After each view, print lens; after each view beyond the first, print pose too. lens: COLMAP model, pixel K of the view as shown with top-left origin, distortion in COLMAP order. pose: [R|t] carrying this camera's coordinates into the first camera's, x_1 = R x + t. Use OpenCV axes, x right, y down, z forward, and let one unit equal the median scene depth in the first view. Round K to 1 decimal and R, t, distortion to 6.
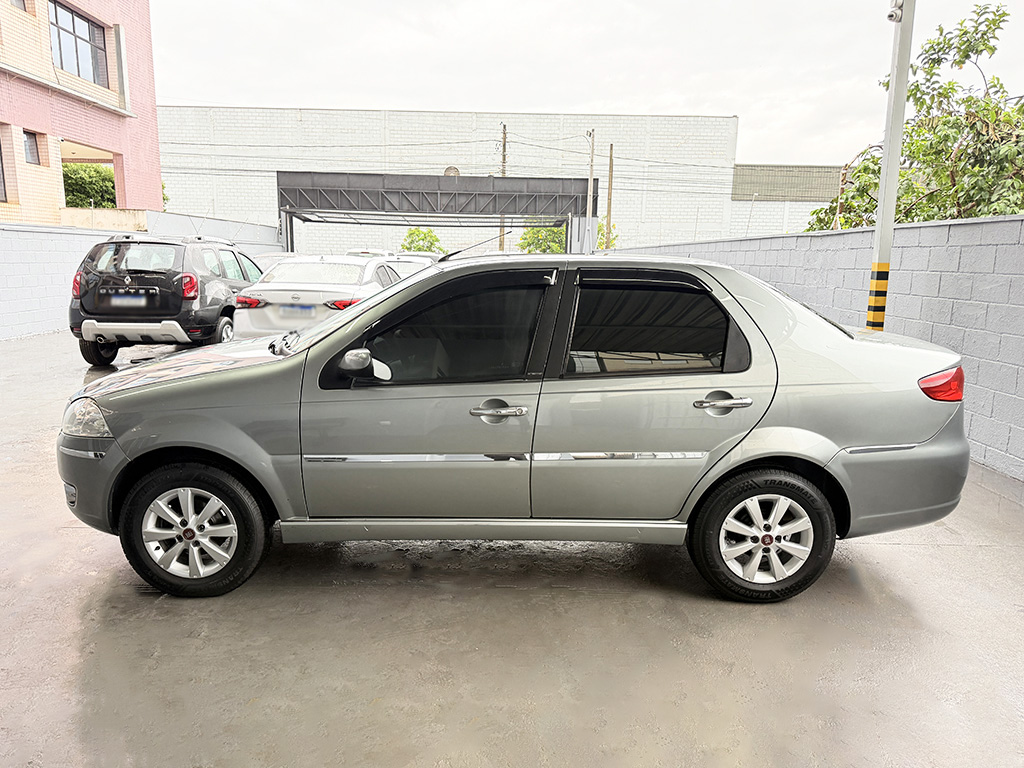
lens RADIAL K [[714.4, 0, 512.0], [0, 714.4, 384.0], [0, 0, 1]] dist [0.004828, -0.034767]
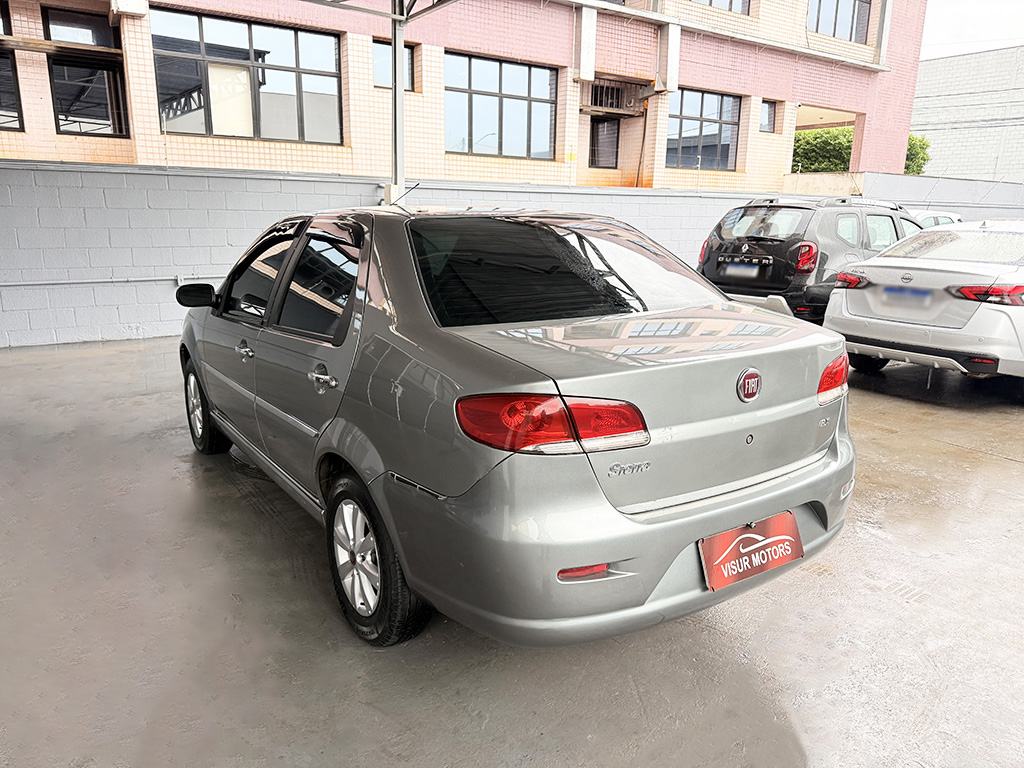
lens RADIAL K [[714.4, 0, 512.0], [0, 714.4, 384.0], [0, 0, 1]] dist [0.004828, -0.034767]
pose [[0.539416, 0.181733, -0.822194, 0.084476], [-0.144773, 0.981908, 0.122055, -0.038510], [0.829501, 0.053194, 0.555967, 0.224918]]
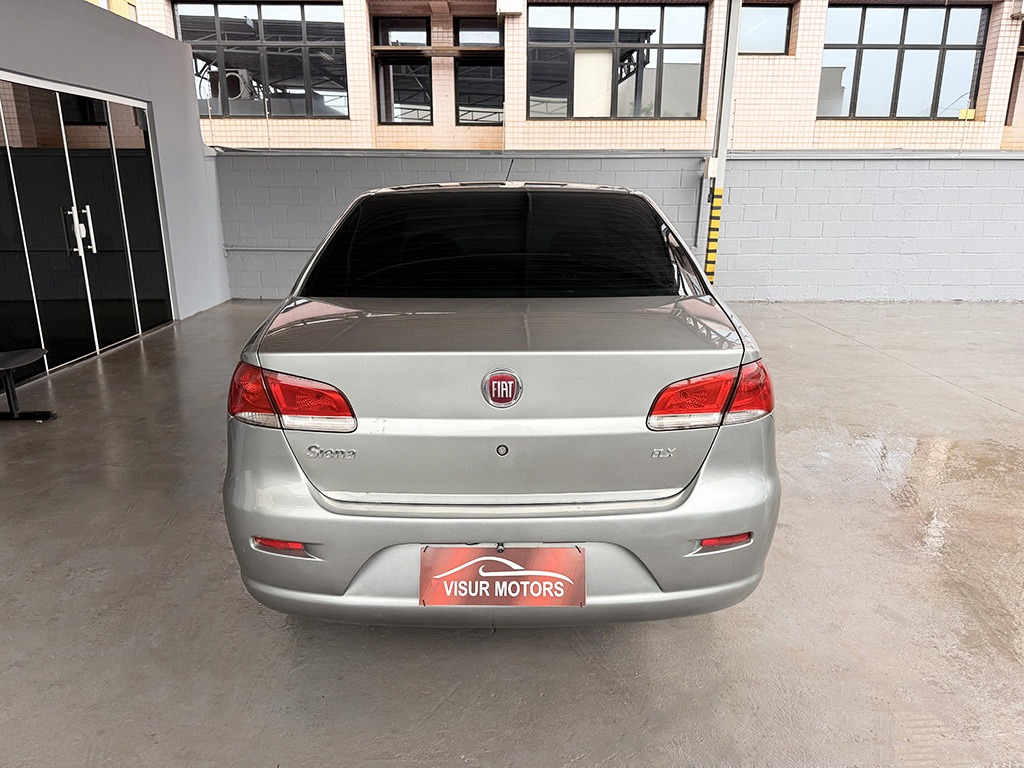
lens RADIAL K [[701.7, 0, 512.0], [0, 701.7, 384.0], [0, 0, 1]] dist [0.007972, -0.022458]
pose [[-0.012593, 0.248756, -0.968484, 0.234030], [-0.161744, 0.955299, 0.247472, -0.158601], [0.986752, 0.159763, 0.028204, 0.931630]]
